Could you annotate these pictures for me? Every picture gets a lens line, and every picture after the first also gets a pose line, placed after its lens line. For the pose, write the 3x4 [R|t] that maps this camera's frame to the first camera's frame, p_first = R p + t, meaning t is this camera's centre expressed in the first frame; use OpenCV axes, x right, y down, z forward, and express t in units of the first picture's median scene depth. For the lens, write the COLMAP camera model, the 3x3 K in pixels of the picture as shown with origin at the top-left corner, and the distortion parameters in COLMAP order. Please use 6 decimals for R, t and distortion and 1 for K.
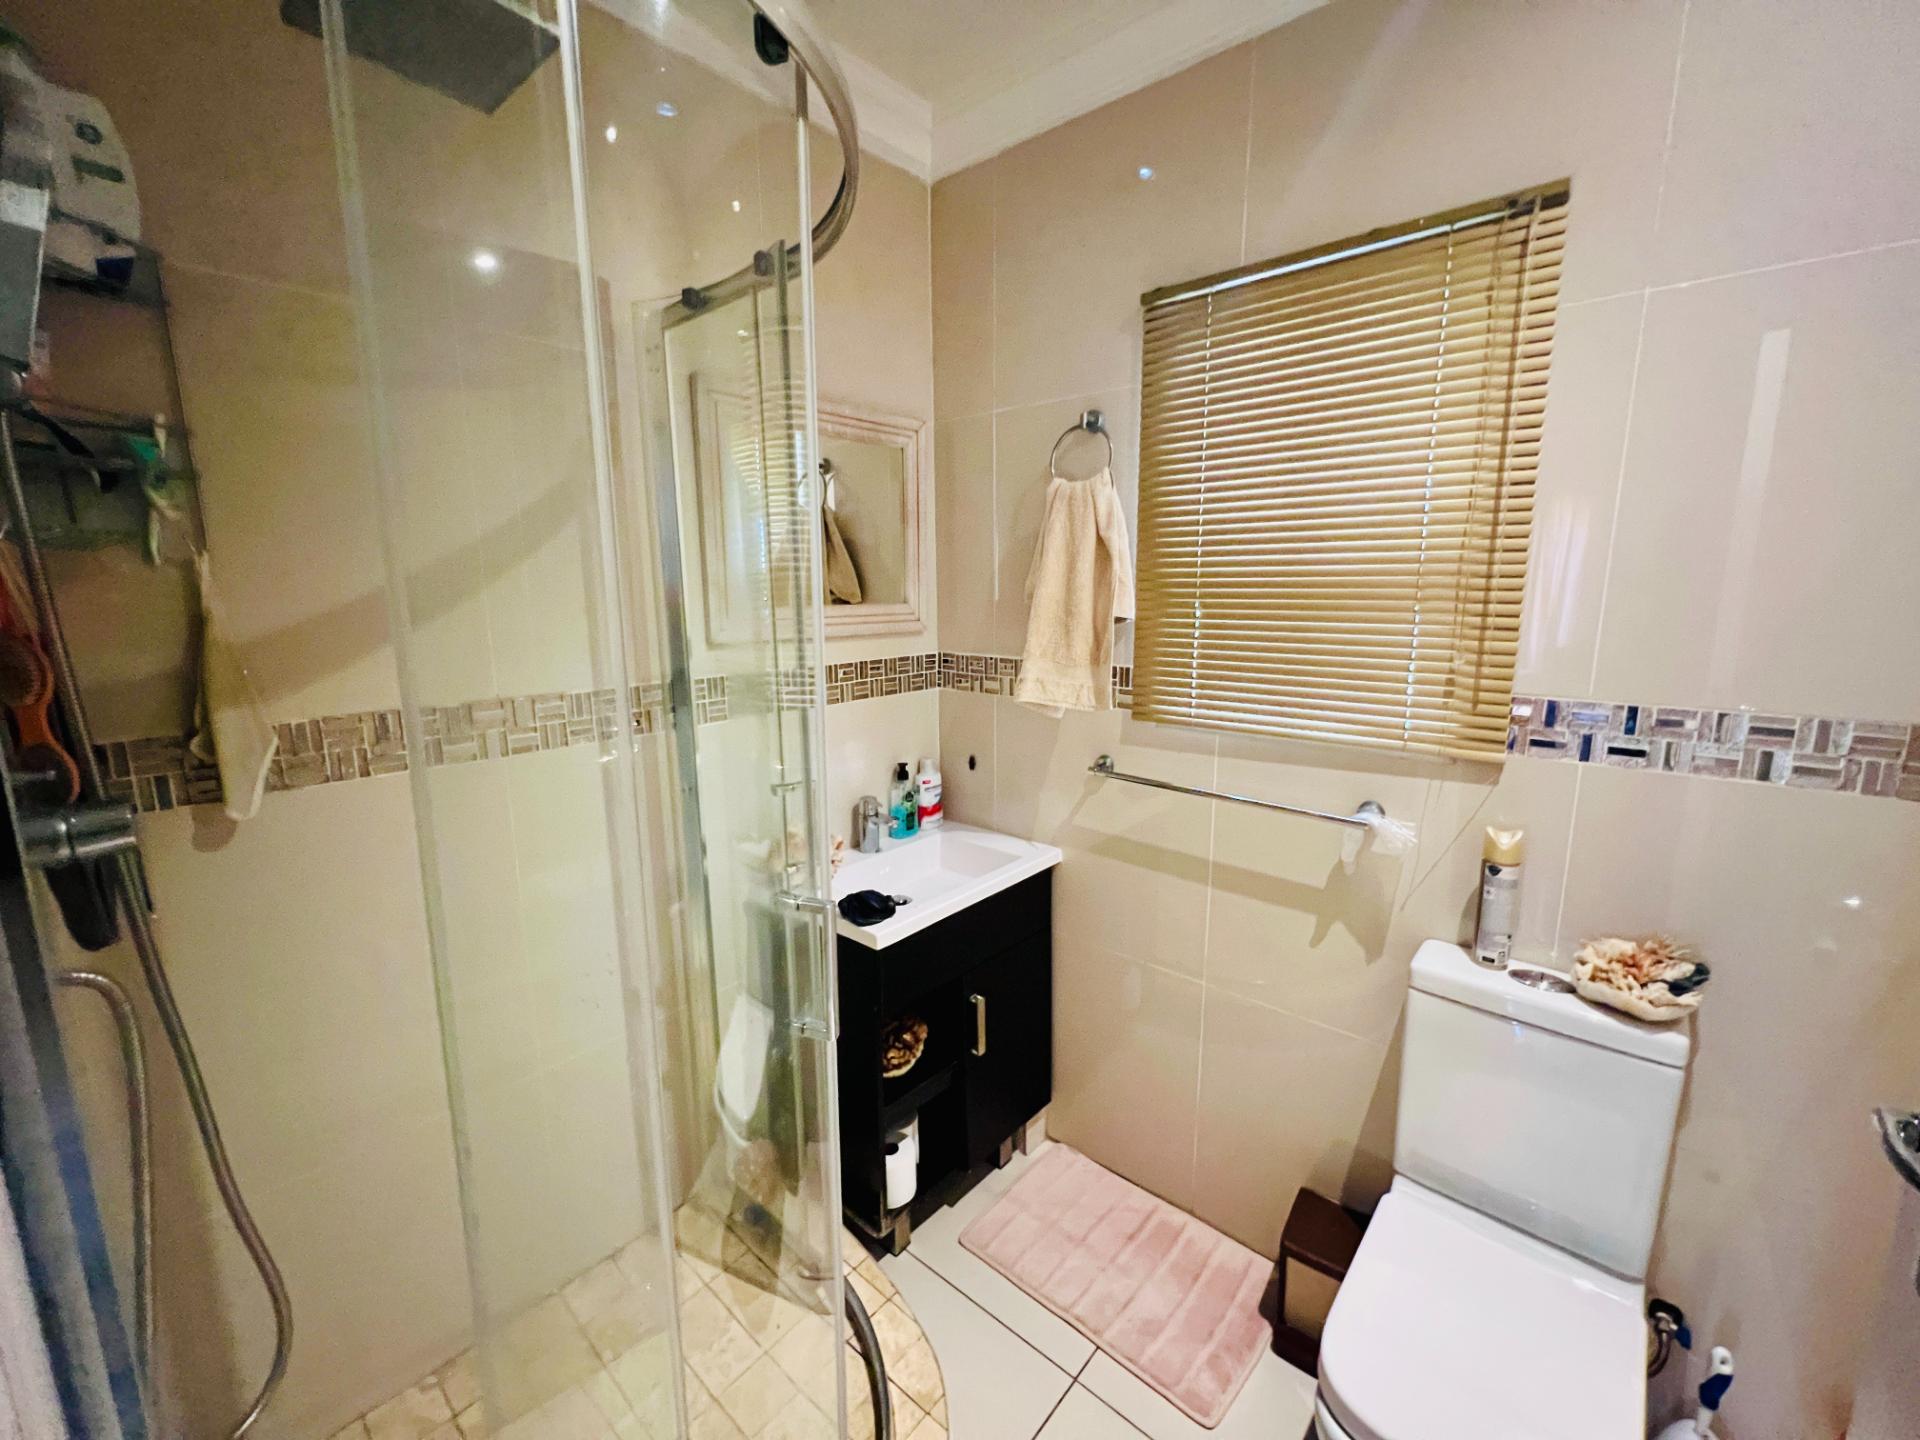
lens RADIAL K [[769.8, 0, 958.4], [0, 769.8, 717.6], [0, 0, 1]] dist [-0.004181, 0.001730]
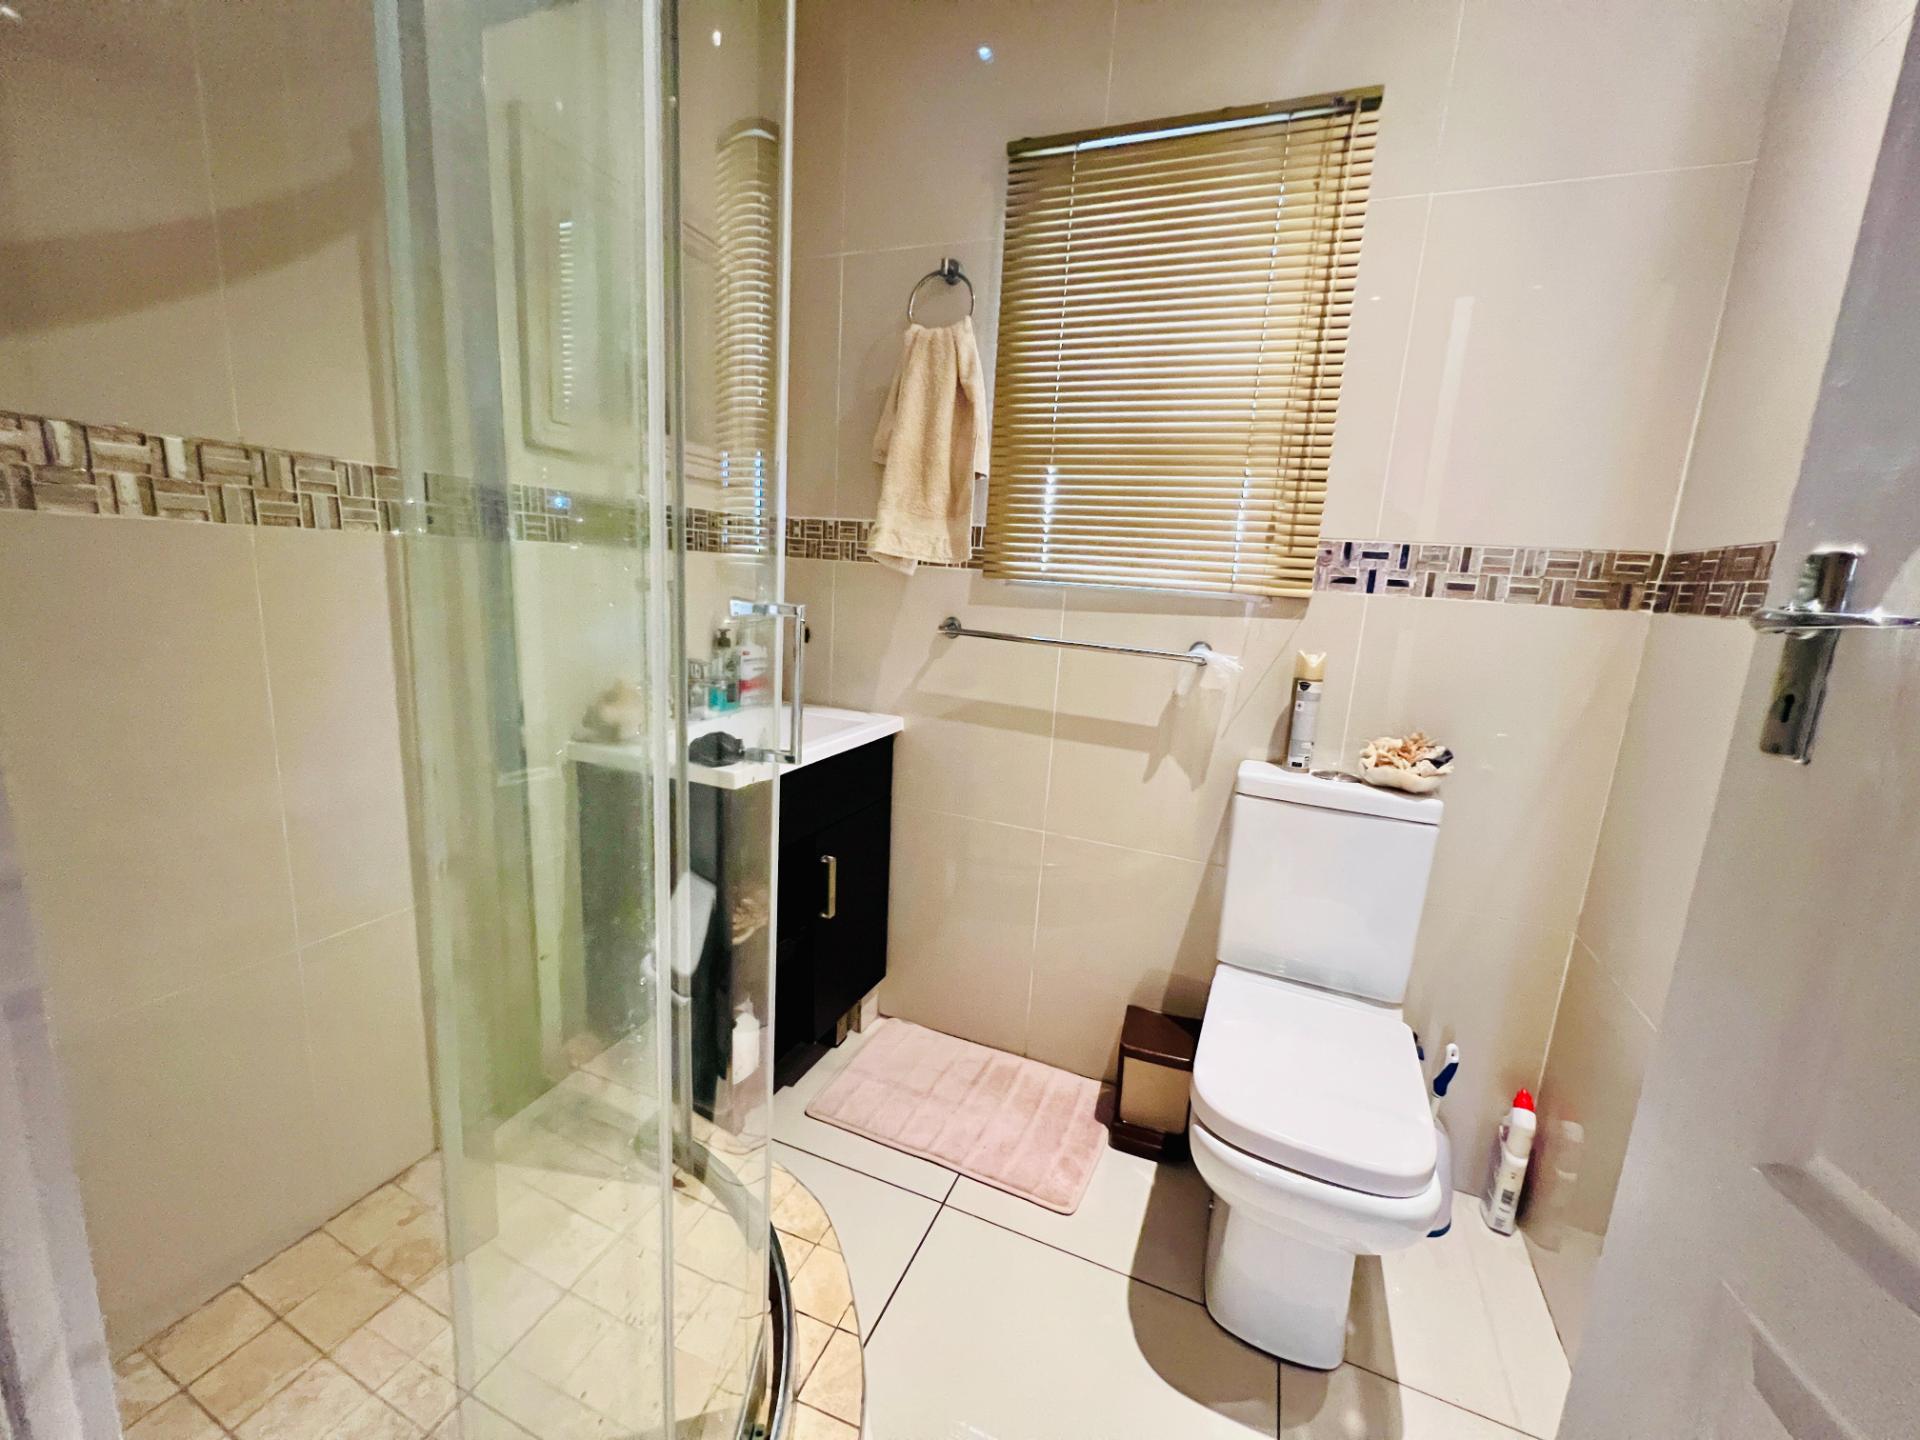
lens RADIAL K [[769.8, 0, 958.4], [0, 769.8, 717.6], [0, 0, 1]] dist [-0.004181, 0.001730]
pose [[0.946310, 0.003295, 0.323244, -0.146361], [-0.011735, 0.999639, 0.024163, 0.179443], [-0.323048, -0.026659, 0.946007, 0.046125]]
